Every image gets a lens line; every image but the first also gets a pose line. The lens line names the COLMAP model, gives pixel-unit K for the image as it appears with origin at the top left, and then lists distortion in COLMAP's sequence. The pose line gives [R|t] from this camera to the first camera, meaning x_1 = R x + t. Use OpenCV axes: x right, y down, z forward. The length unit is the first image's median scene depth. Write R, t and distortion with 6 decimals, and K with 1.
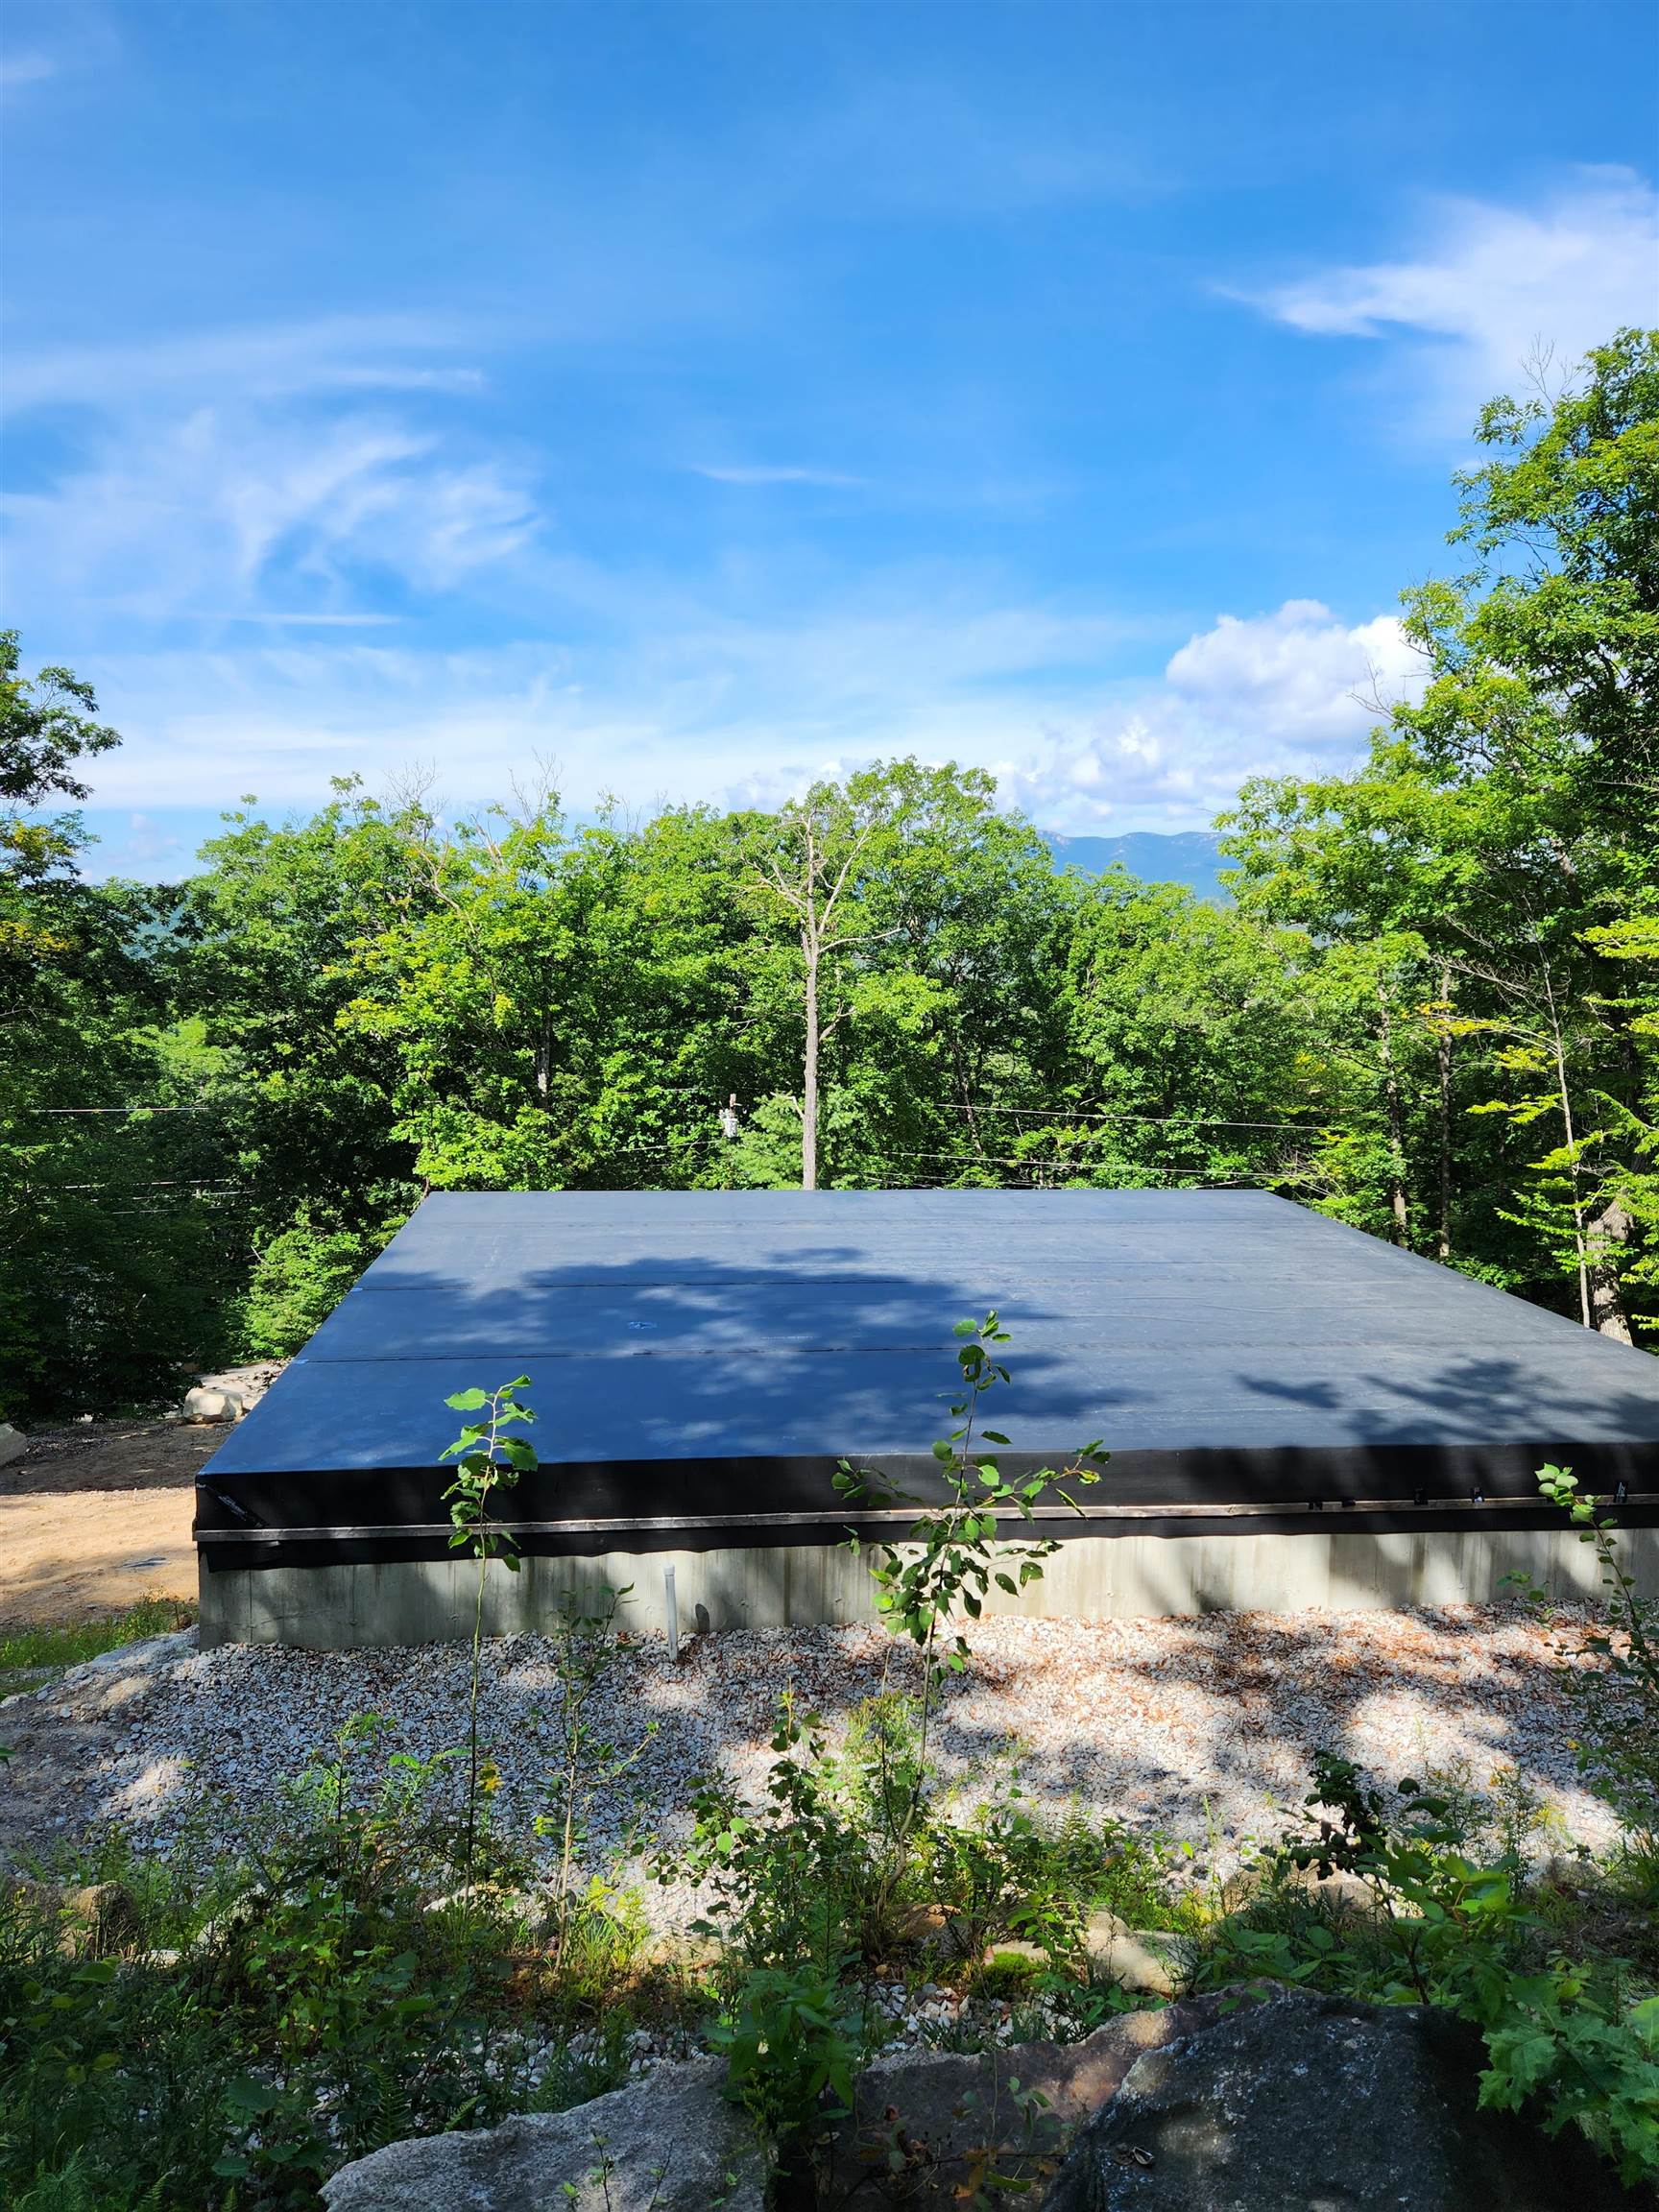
lens RADIAL K [[1486.4, 0, 827.9], [0, 1486.4, 1100.4], [0, 0, 1]] dist [0.097697, -0.086213]
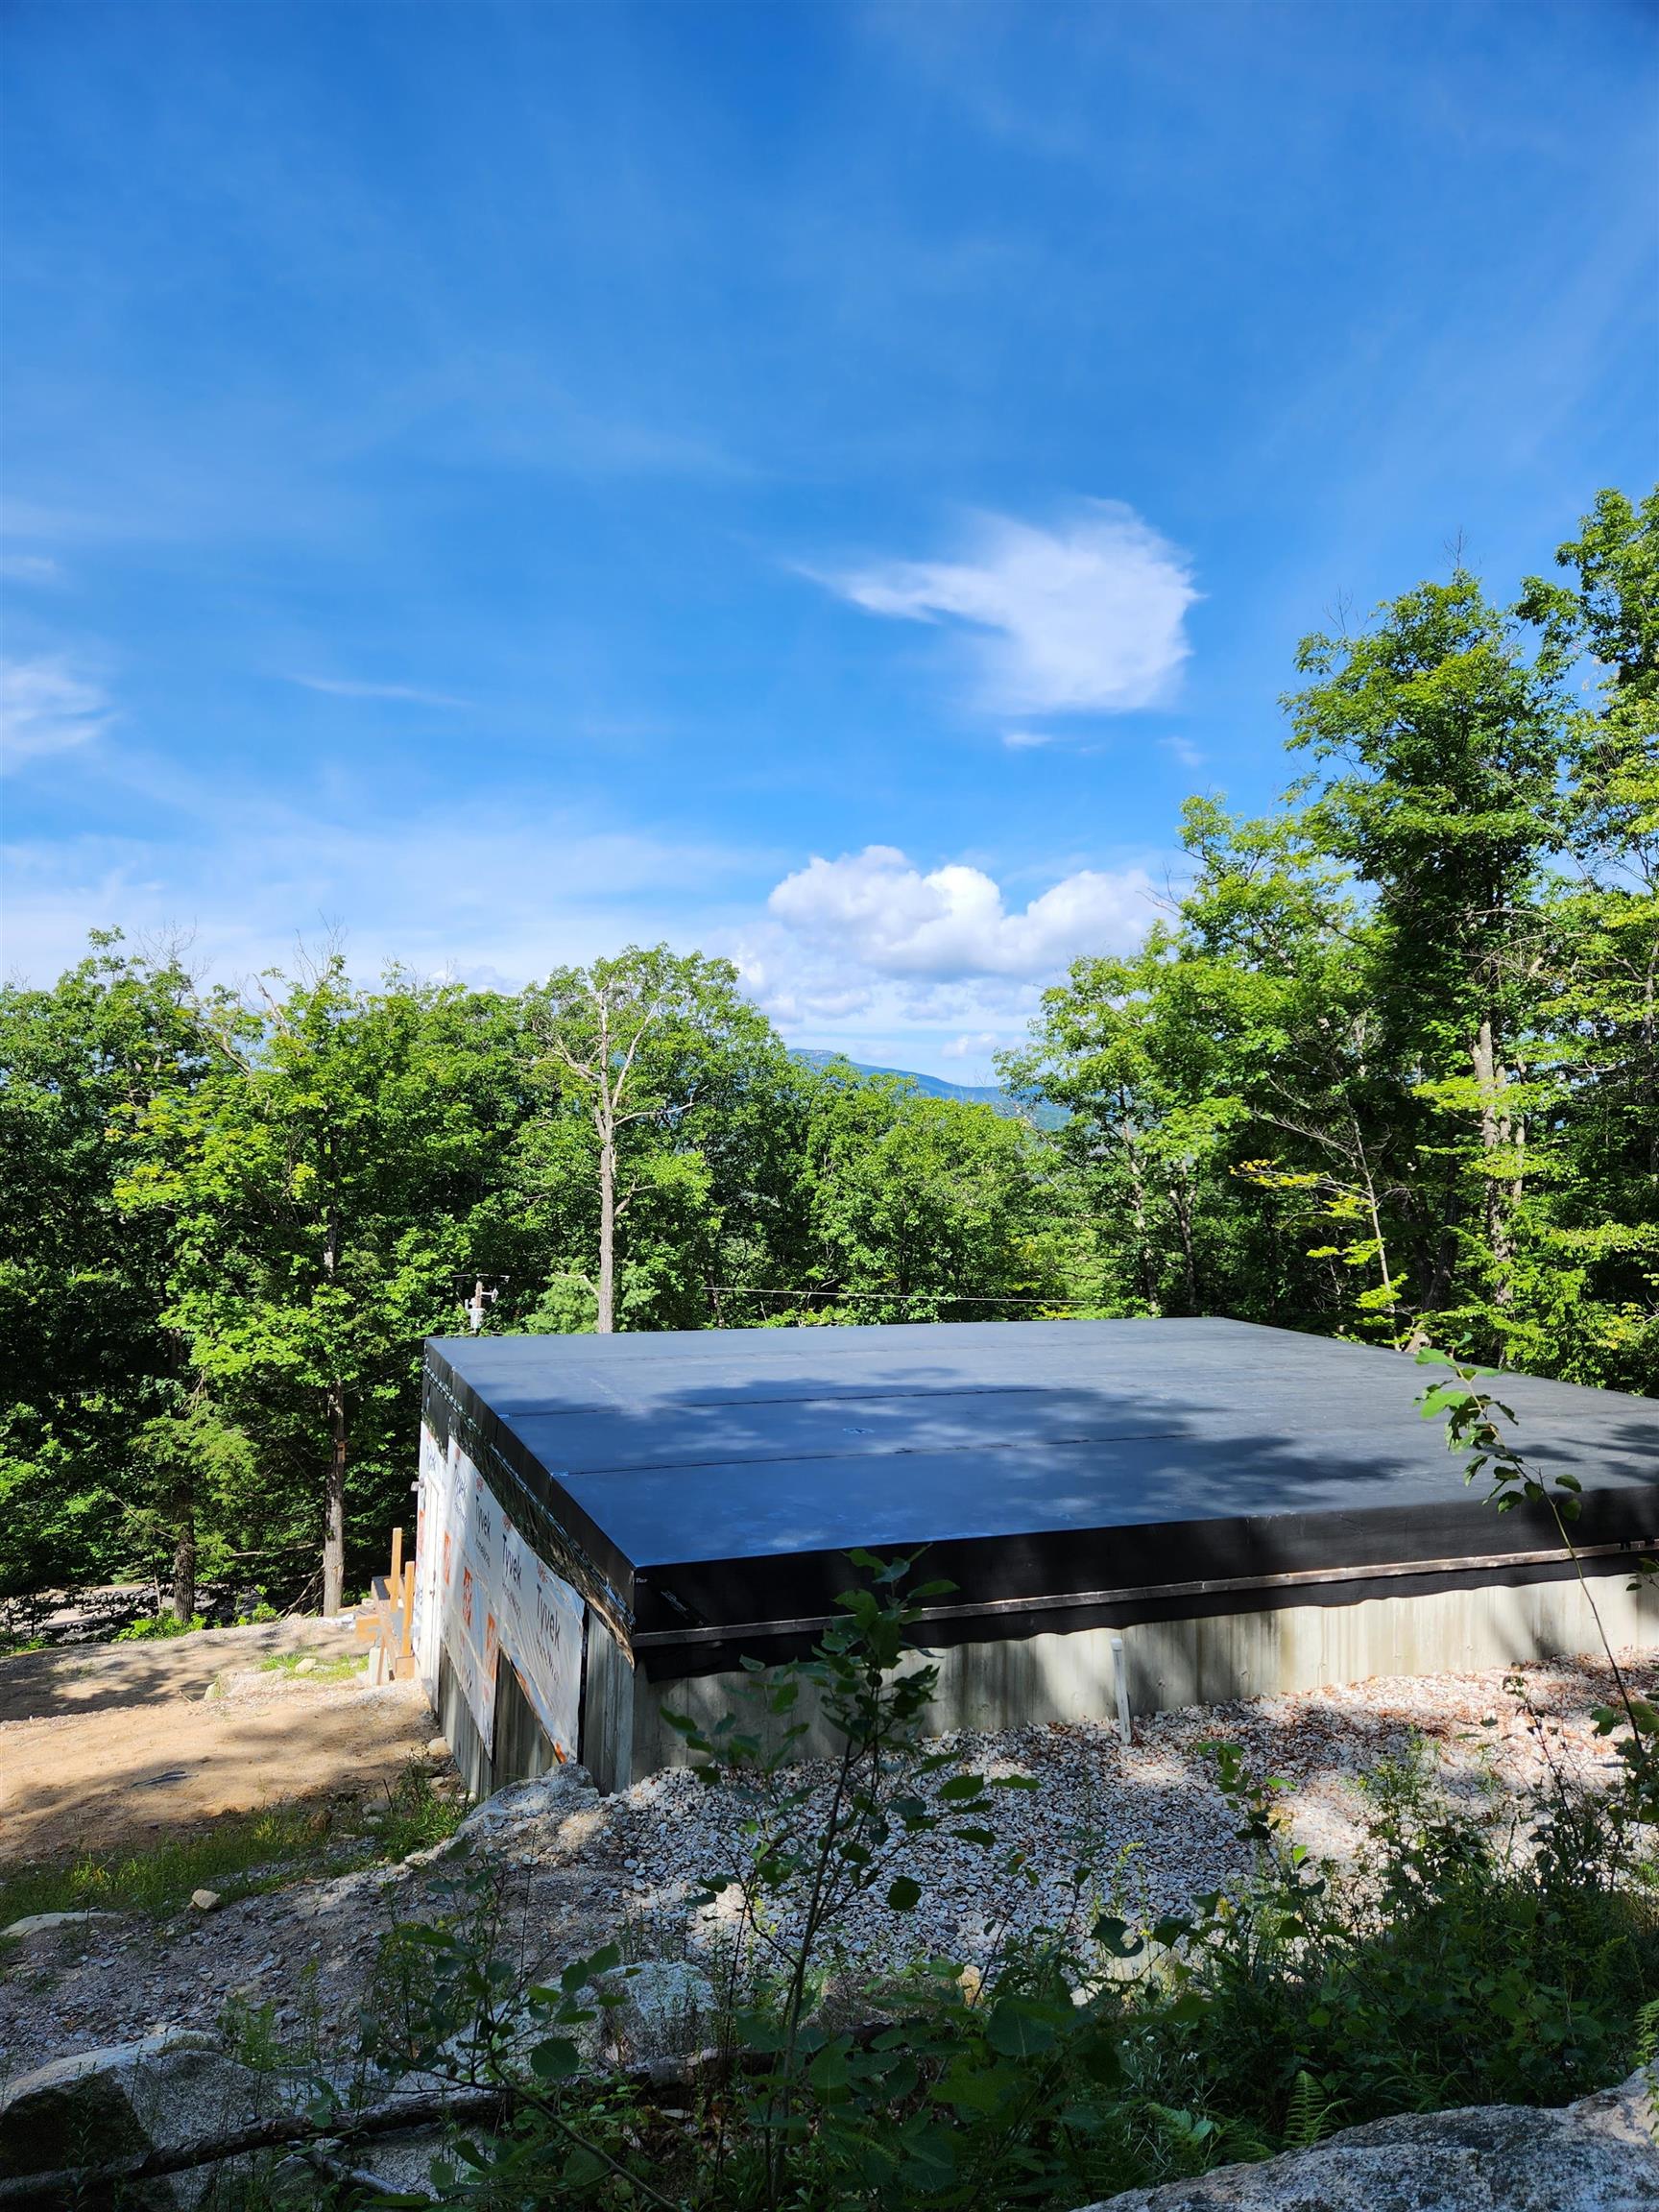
lens RADIAL K [[1483.8, 0, 815.9], [0, 1483.8, 1135.4], [0, 0, 1]] dist [0.113410, -0.130682]
pose [[0.966313, 0.003584, 0.257344, -0.142646], [0.027136, 0.992911, -0.115721, 0.026348], [-0.255934, 0.118806, 0.959366, 0.026544]]
